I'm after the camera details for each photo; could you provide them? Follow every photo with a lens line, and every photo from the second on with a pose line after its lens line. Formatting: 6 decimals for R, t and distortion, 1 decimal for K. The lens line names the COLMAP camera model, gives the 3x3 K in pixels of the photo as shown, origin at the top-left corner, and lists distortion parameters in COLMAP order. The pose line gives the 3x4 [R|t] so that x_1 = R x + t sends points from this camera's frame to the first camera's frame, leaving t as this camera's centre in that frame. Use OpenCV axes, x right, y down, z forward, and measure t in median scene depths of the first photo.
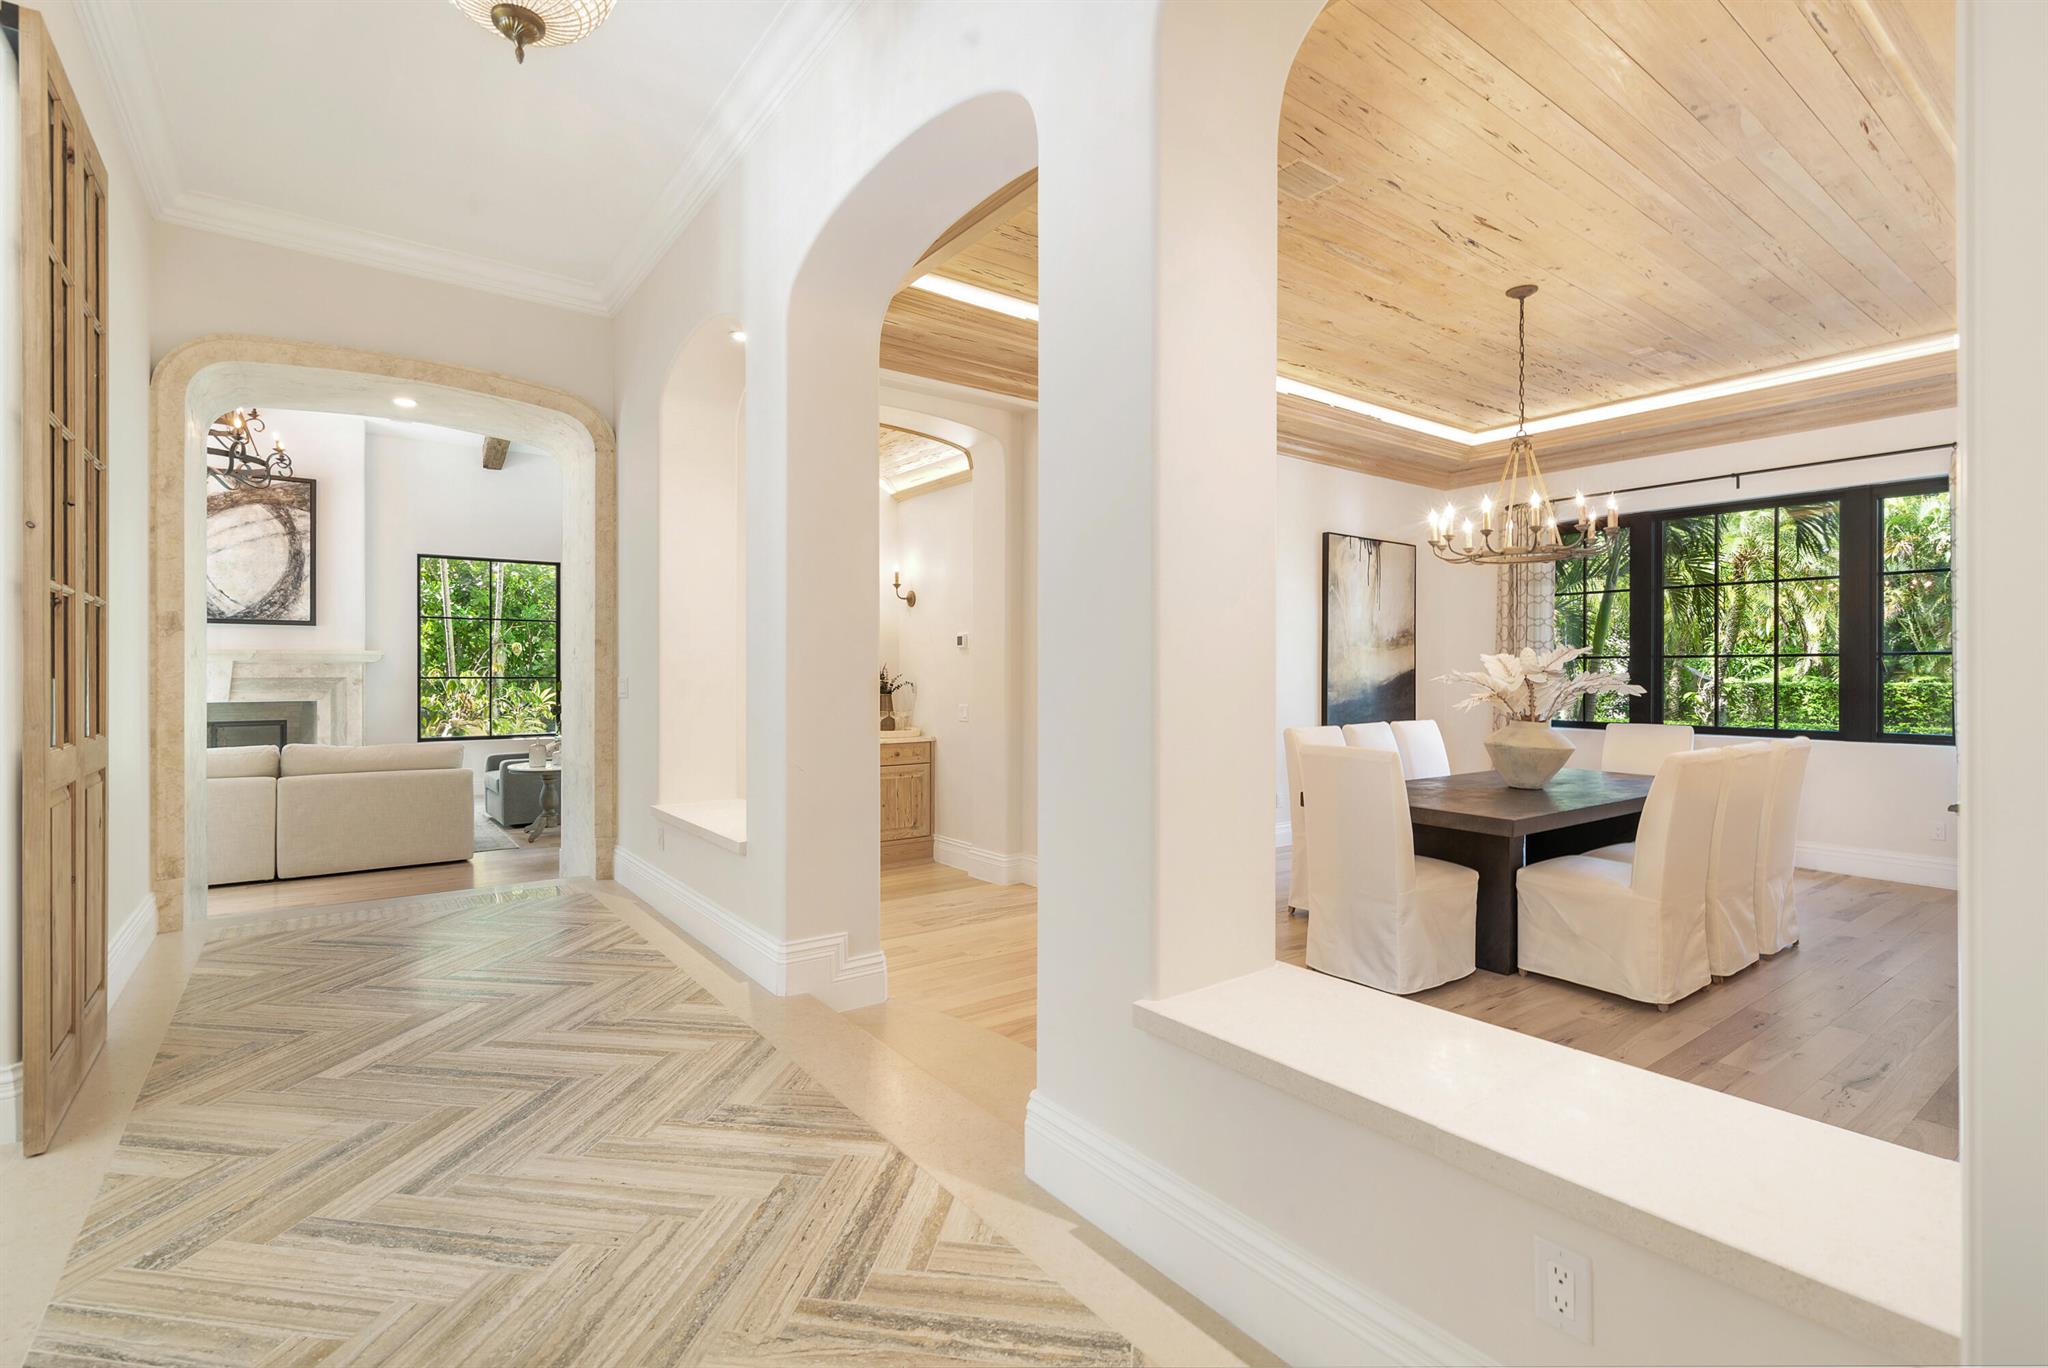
lens RADIAL K [[934.3, 0, 1019.8], [0, 934.3, 663.2], [0, 0, 1]] dist [0.001237, -0.000006]
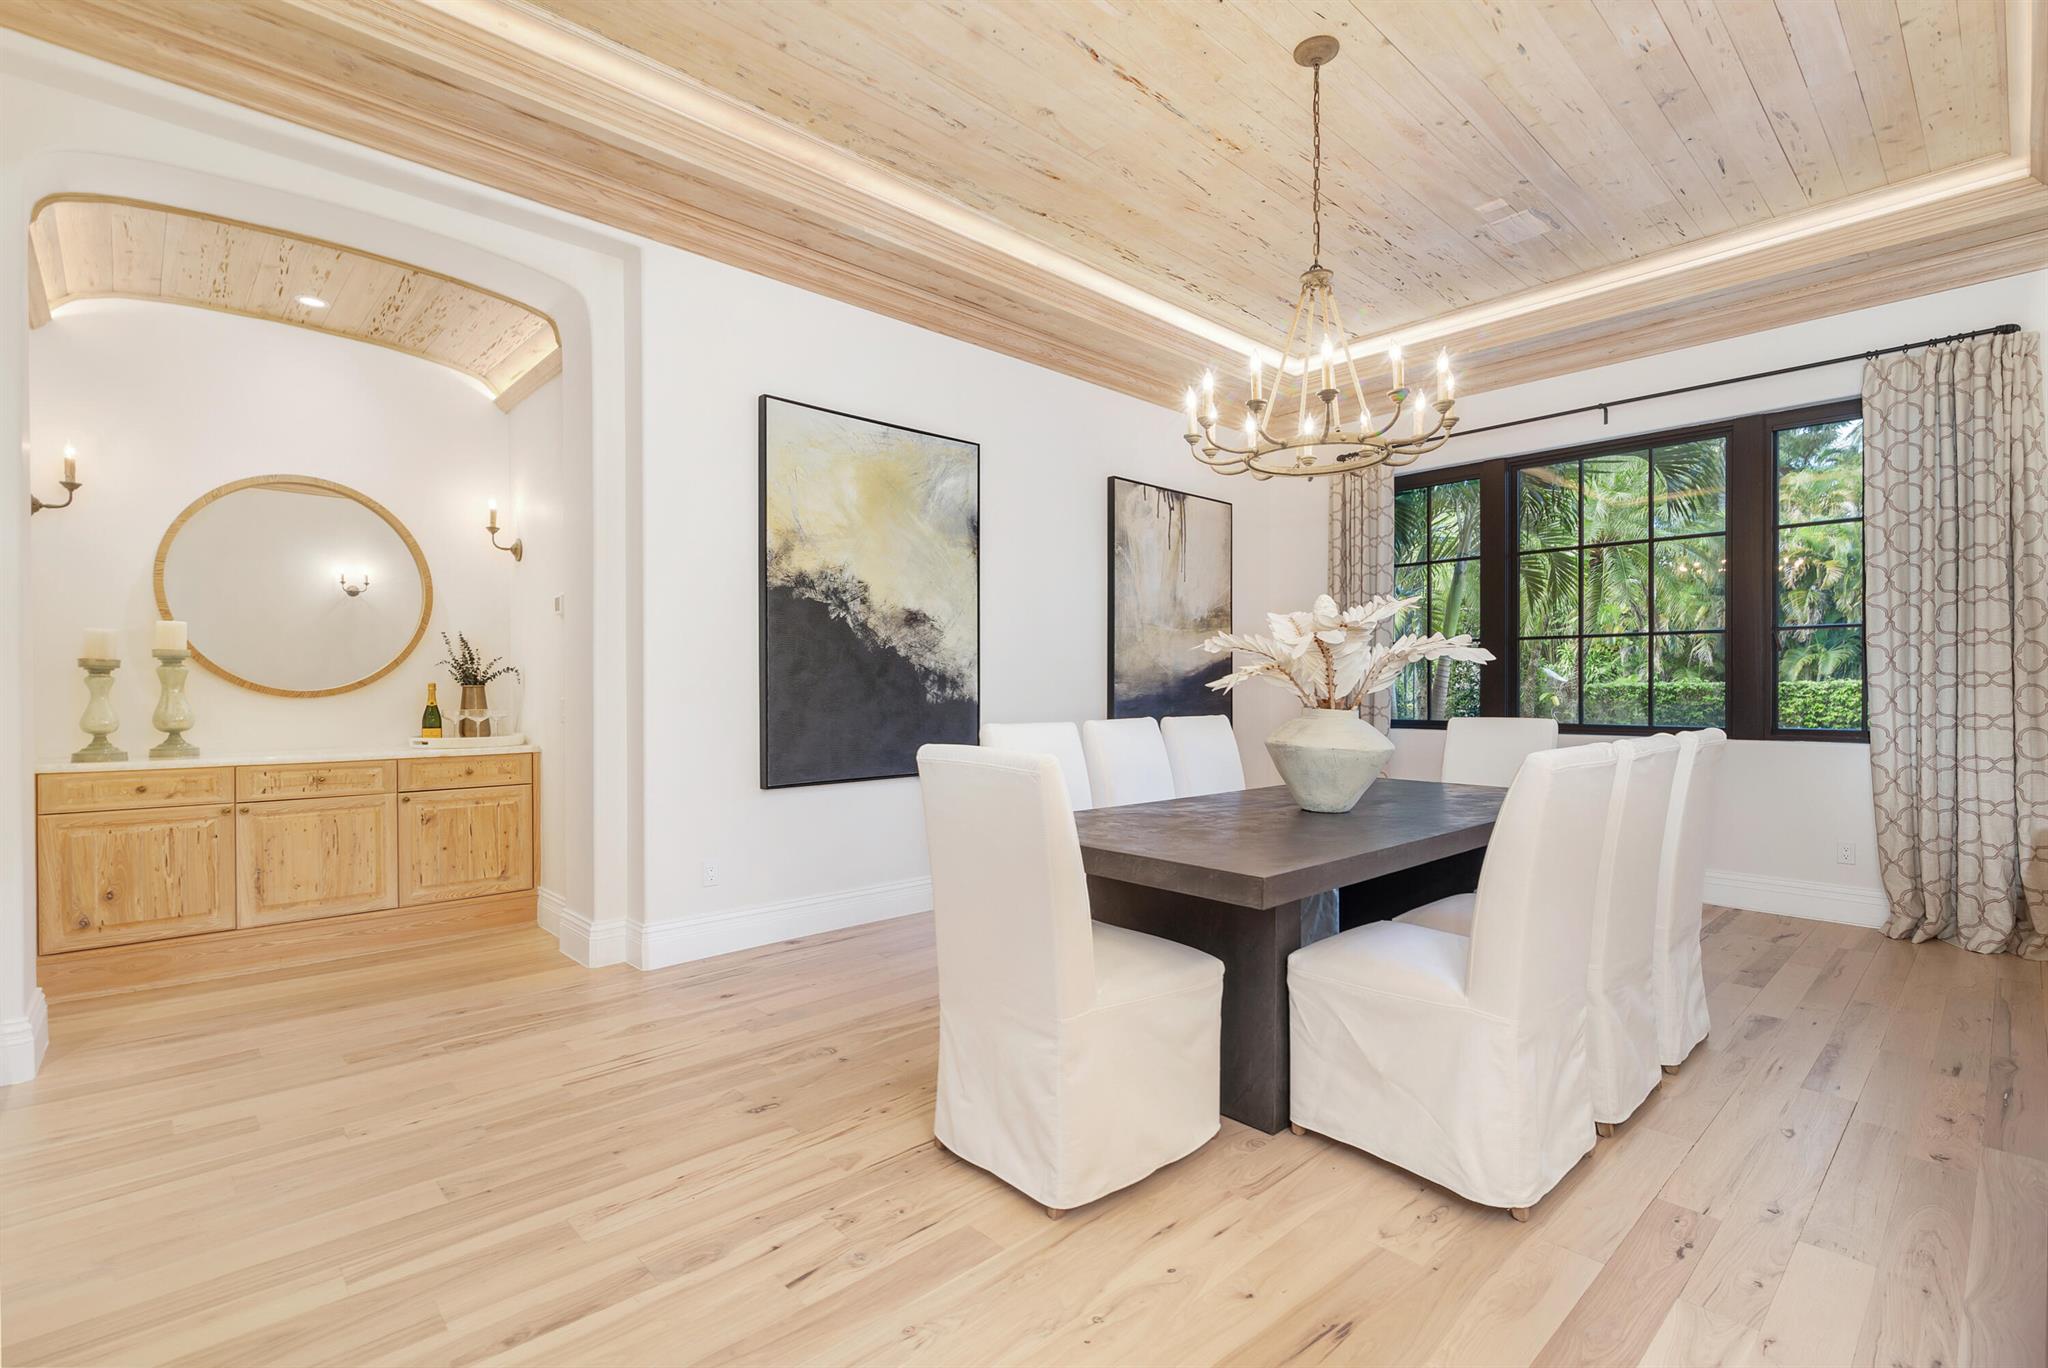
lens RADIAL K [[934.1, 0, 1023.1], [0, 934.1, 675.6], [0, 0, 1]] dist [0.001944, 0.000497]
pose [[0.993356, -0.001346, 0.115074, 0.202389], [0.001684, 0.999995, -0.002837, 0.031889], [-0.115070, 0.003012, 0.993353, 0.294547]]
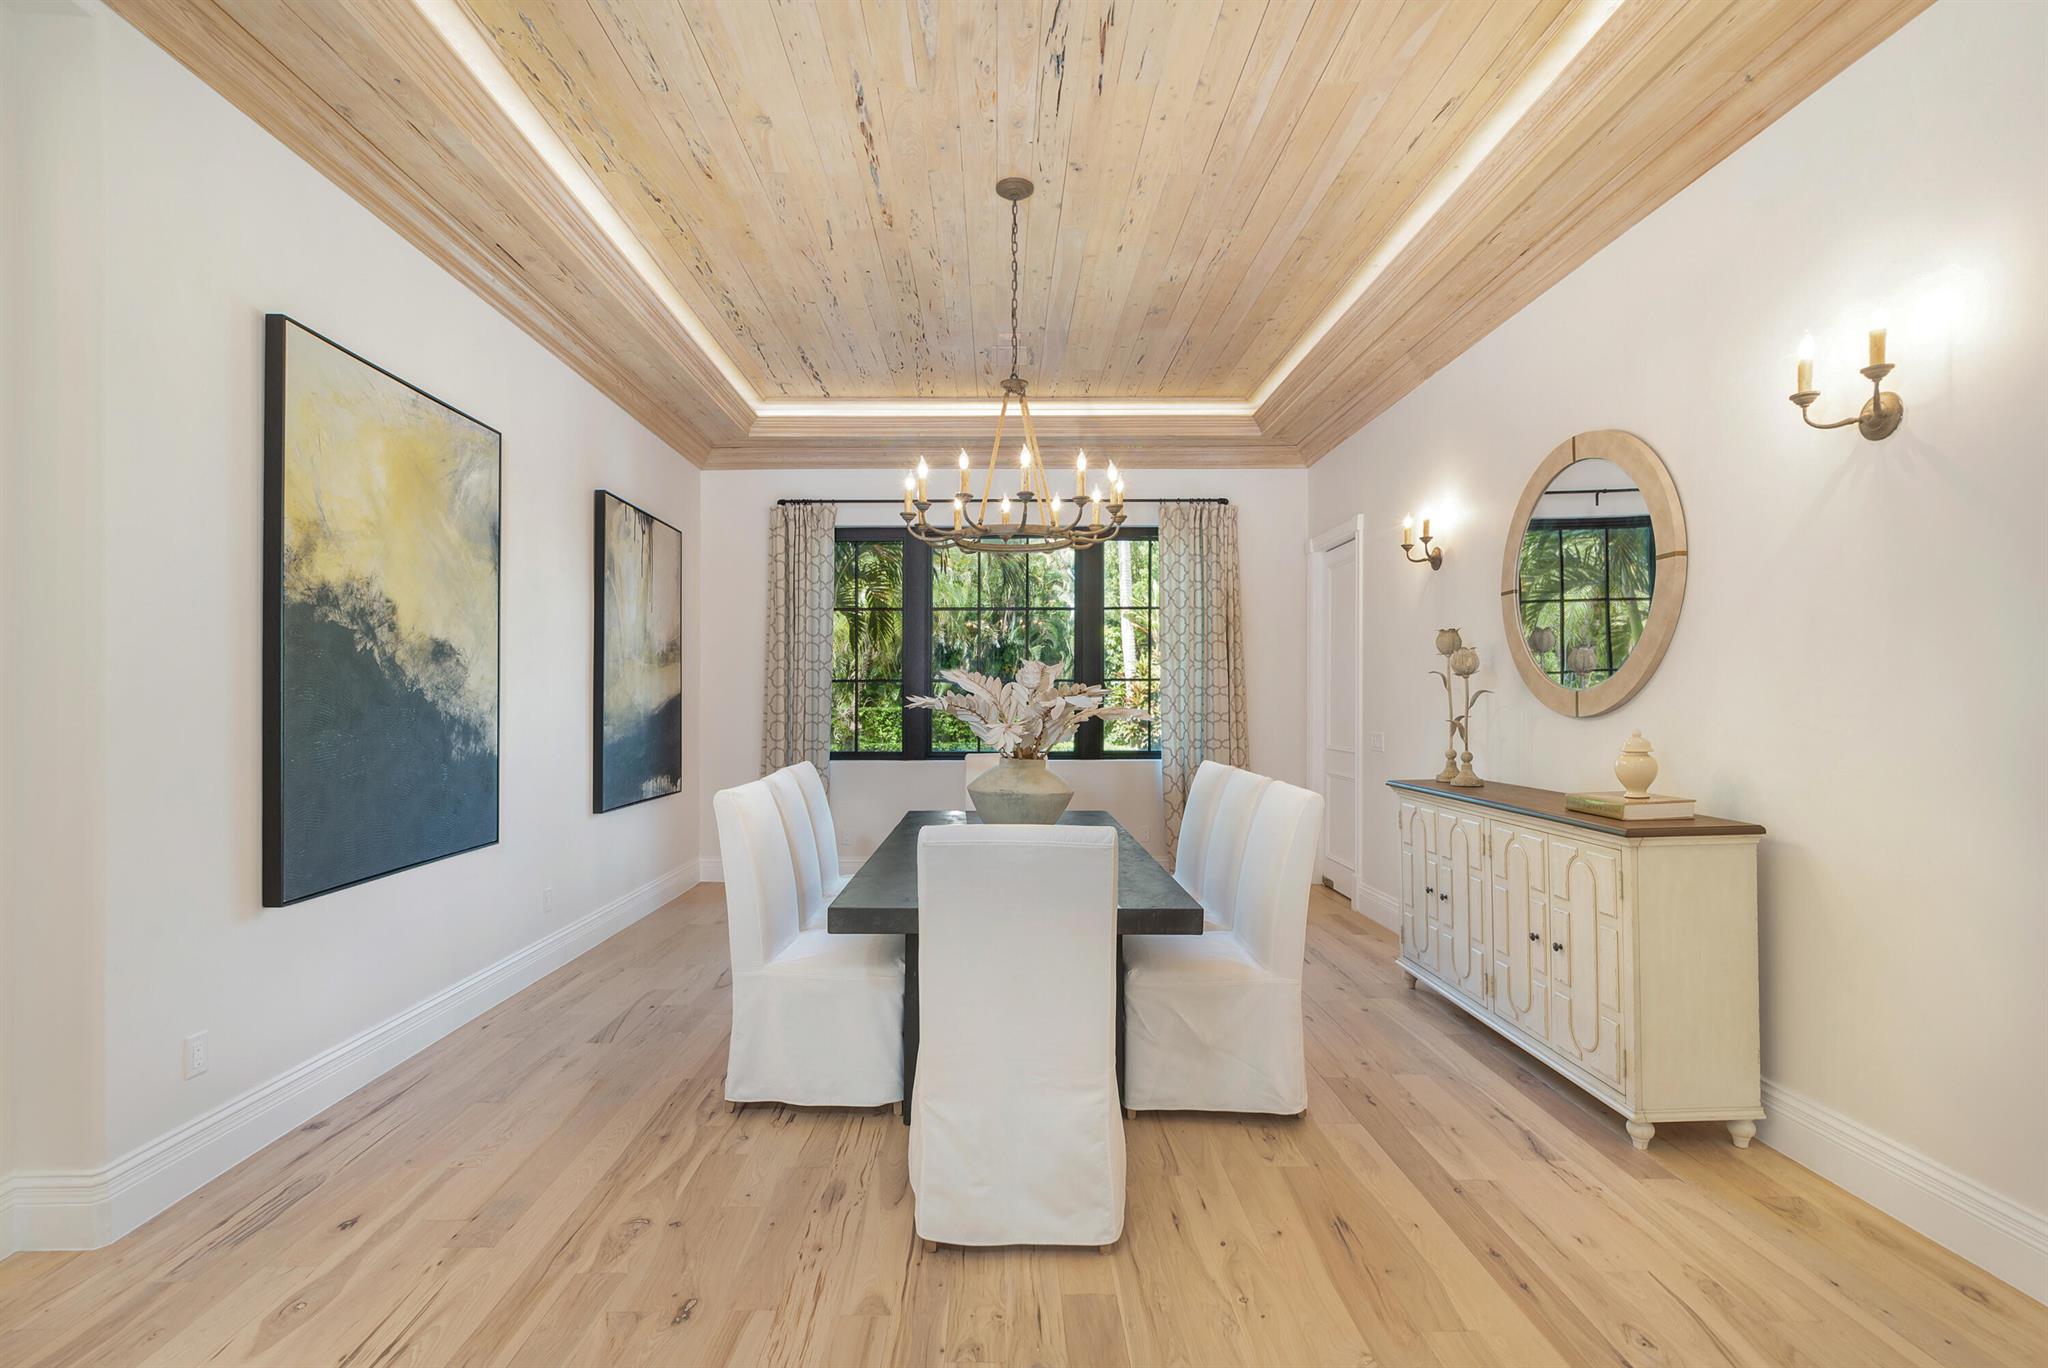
lens RADIAL K [[950.4, 0, 998.1], [0, 950.4, 687.0], [0, 0, 1]] dist [0.001041, -0.000166]
pose [[0.594673, 0.008815, 0.803920, -0.066187], [-0.004132, 0.999960, -0.007908, 0.008150], [-0.803957, 0.001381, 0.594685, 0.436094]]
